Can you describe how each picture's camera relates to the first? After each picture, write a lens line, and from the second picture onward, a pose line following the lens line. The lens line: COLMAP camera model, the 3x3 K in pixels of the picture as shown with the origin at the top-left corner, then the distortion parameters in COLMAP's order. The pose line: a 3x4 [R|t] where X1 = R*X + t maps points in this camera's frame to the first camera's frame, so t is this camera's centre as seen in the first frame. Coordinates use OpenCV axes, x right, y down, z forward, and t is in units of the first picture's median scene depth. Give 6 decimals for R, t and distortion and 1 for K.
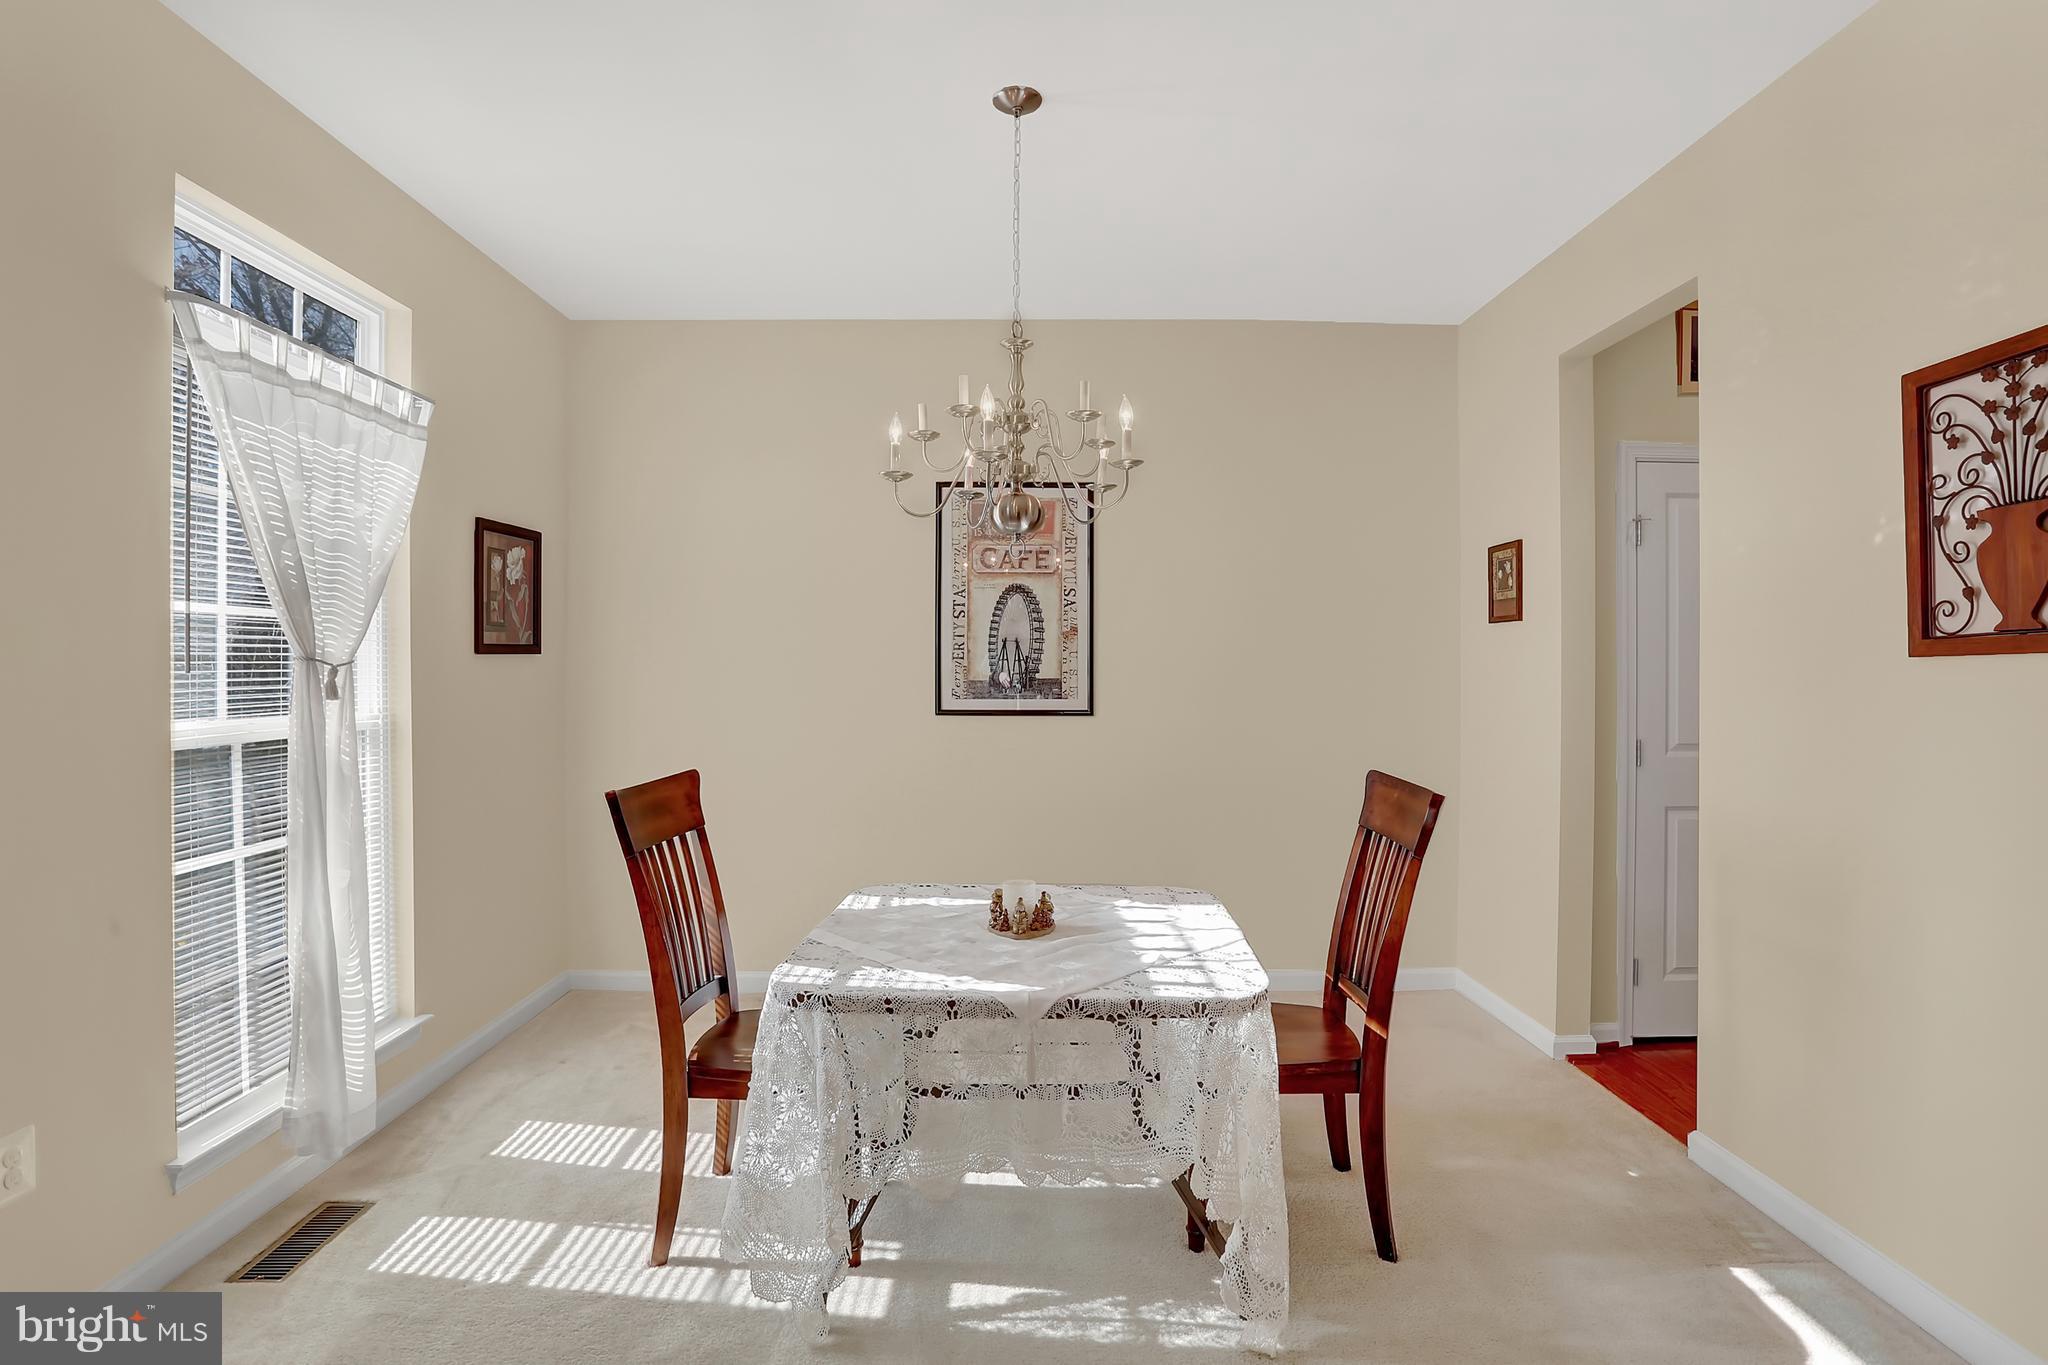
lens RADIAL K [[1045.4, 0, 1028.4], [0, 1045.4, 678.5], [0, 0, 1]] dist [-0.004180, -0.000428]
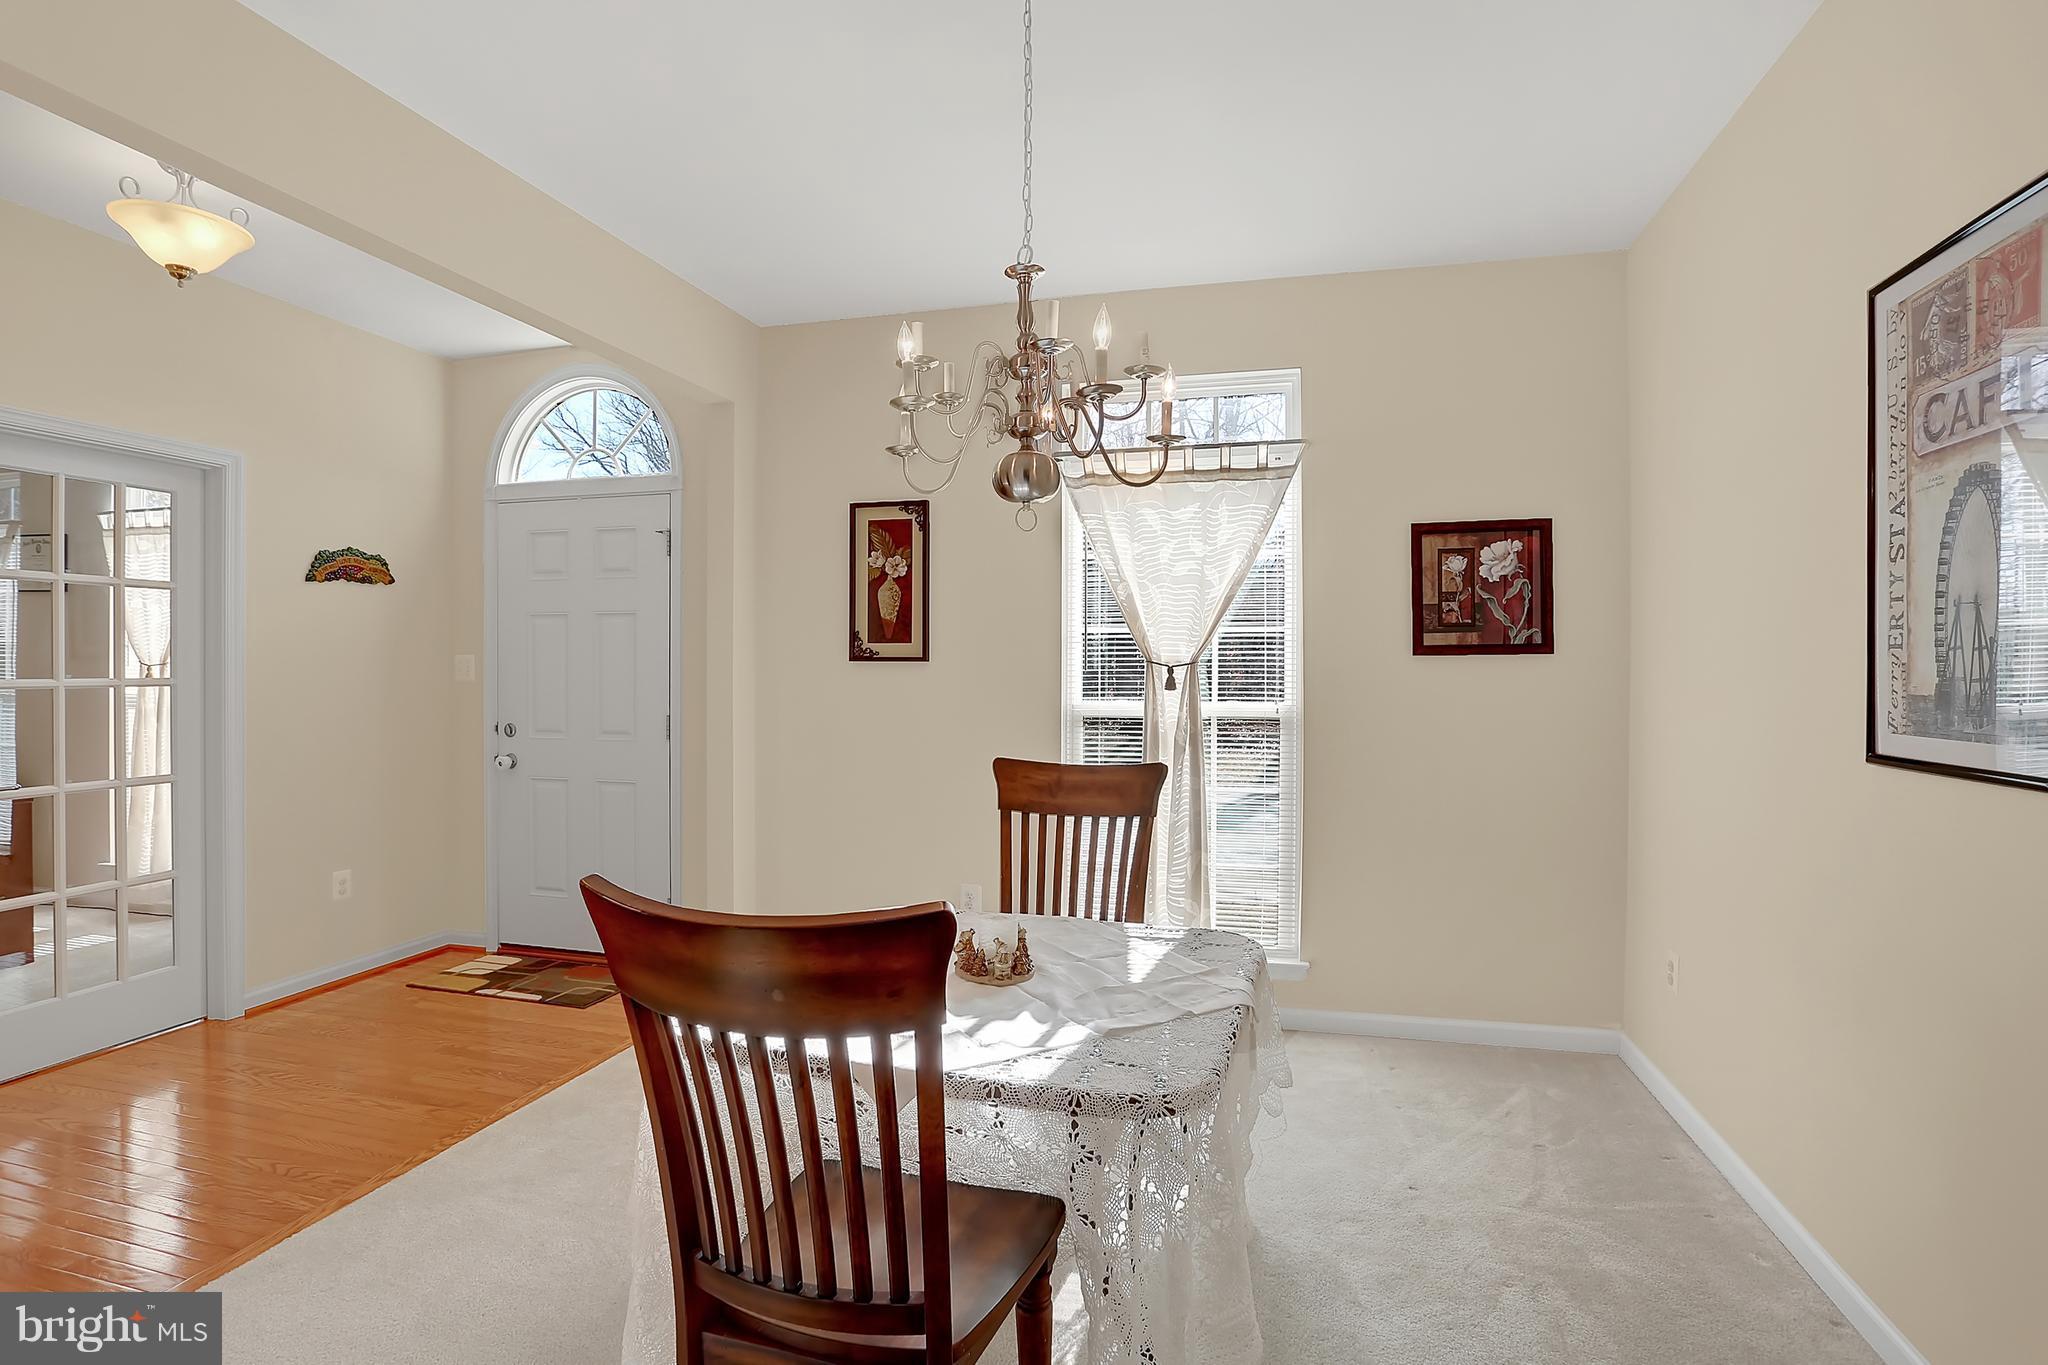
lens RADIAL K [[1058.6, 0, 1004.5], [0, 1058.6, 685.3], [0, 0, 1]] dist [-0.096568, 0.056978]
pose [[-0.271793, 0.011771, -0.962284, 0.986291], [-0.012728, 0.999794, 0.015825, -0.008627], [0.962272, 0.016549, -0.271587, 1.509344]]
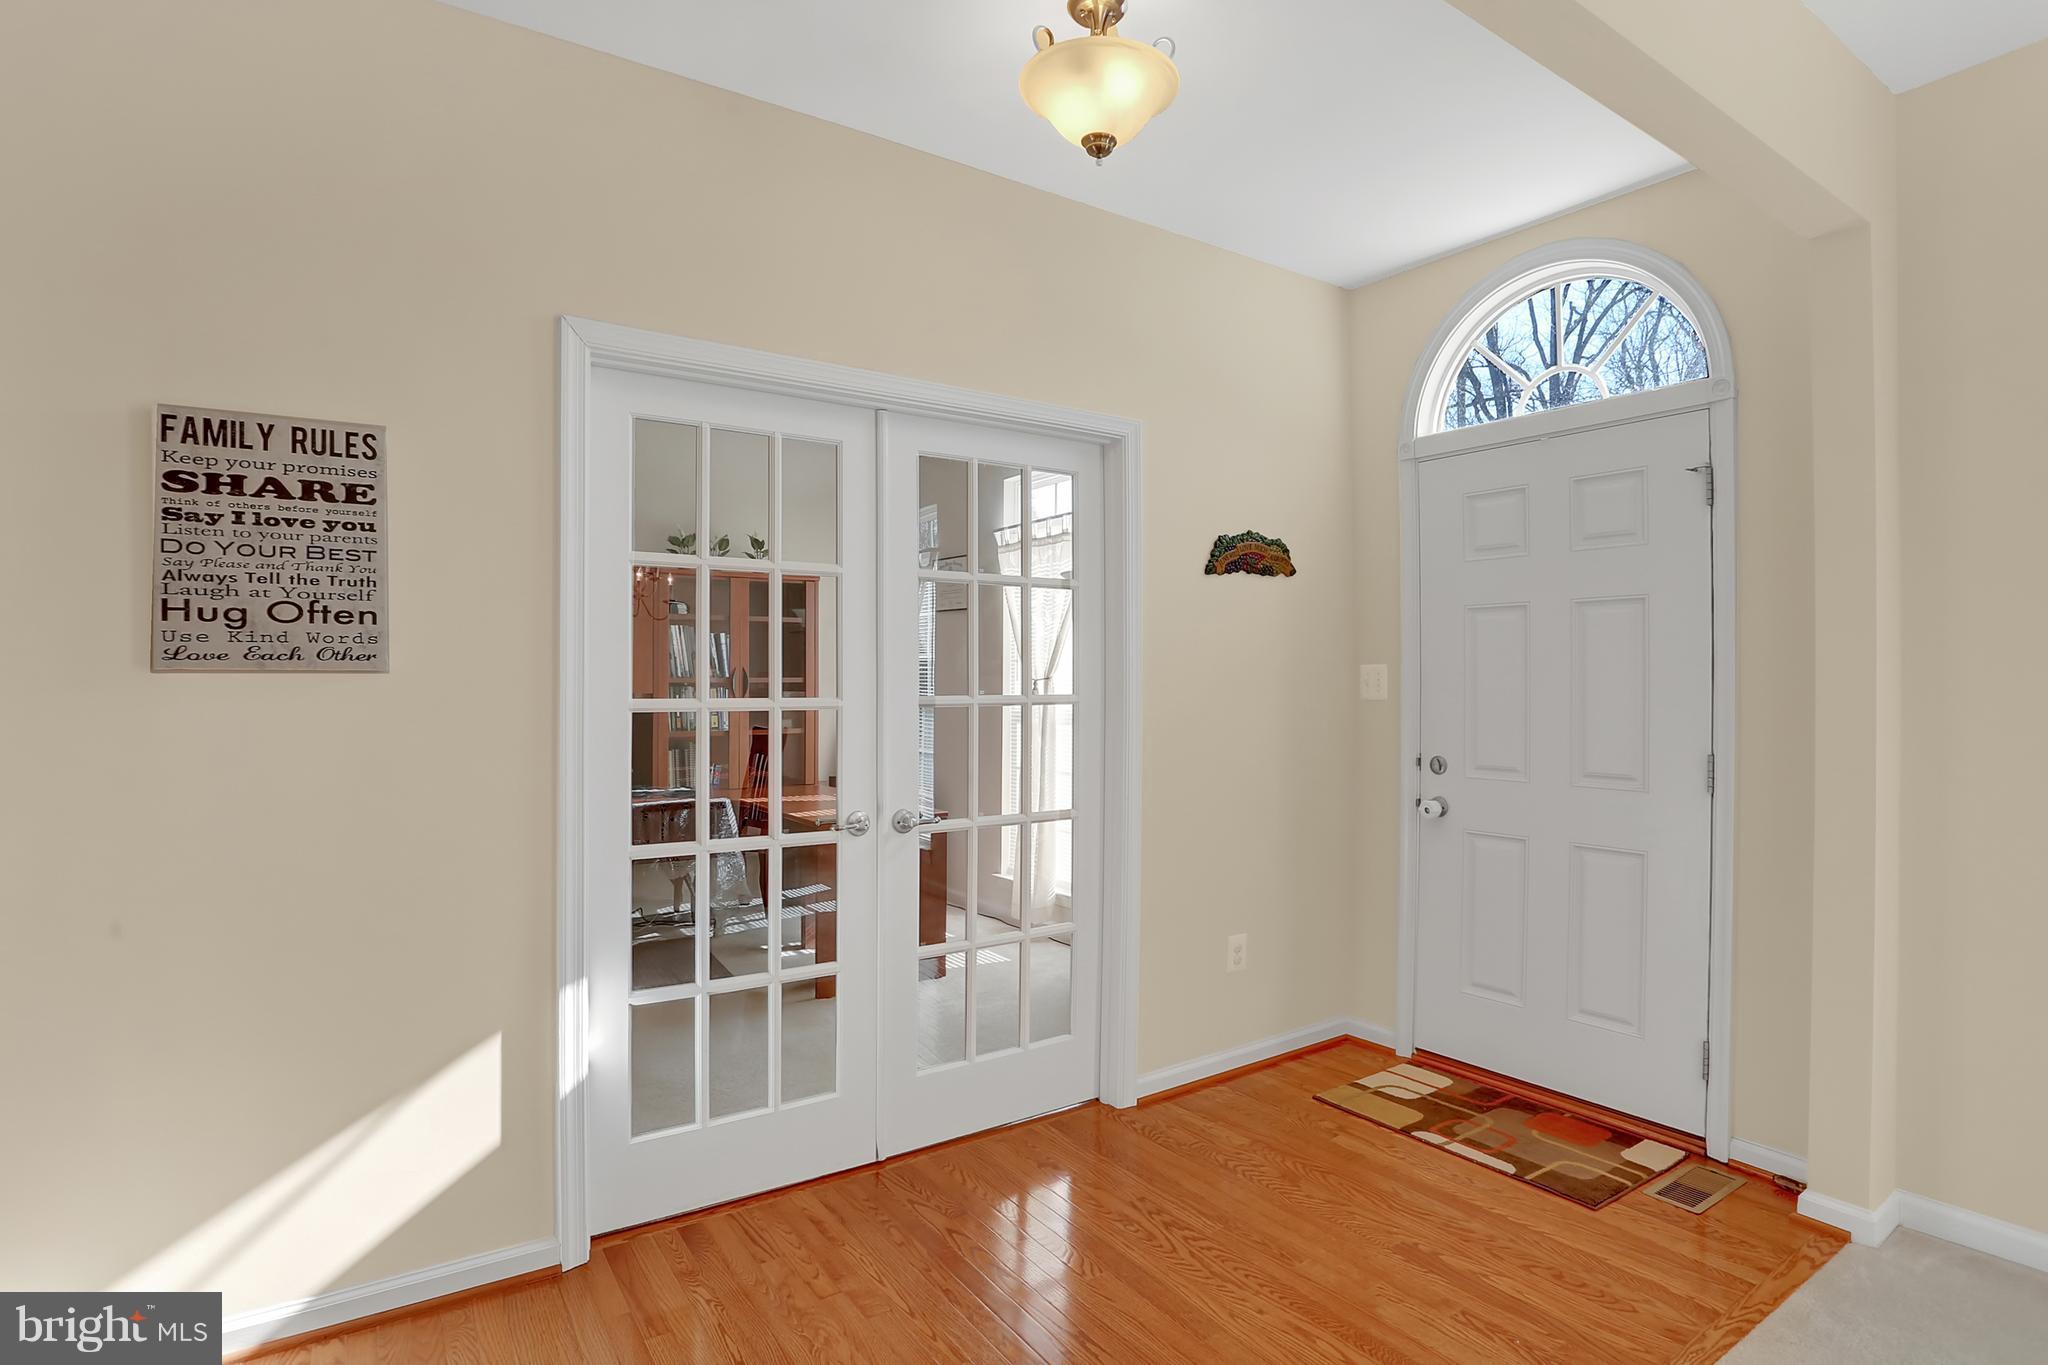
lens RADIAL K [[1003.4, 0, 983.2], [0, 1003.4, 685.4], [0, 0, 1]] dist [-0.057116, 0.000005]
pose [[-0.845352, -0.001534, -0.534207, 0.593236], [-0.004365, 0.999982, 0.004036, 0.005890], [0.534192, 0.005744, -0.845344, 0.842022]]
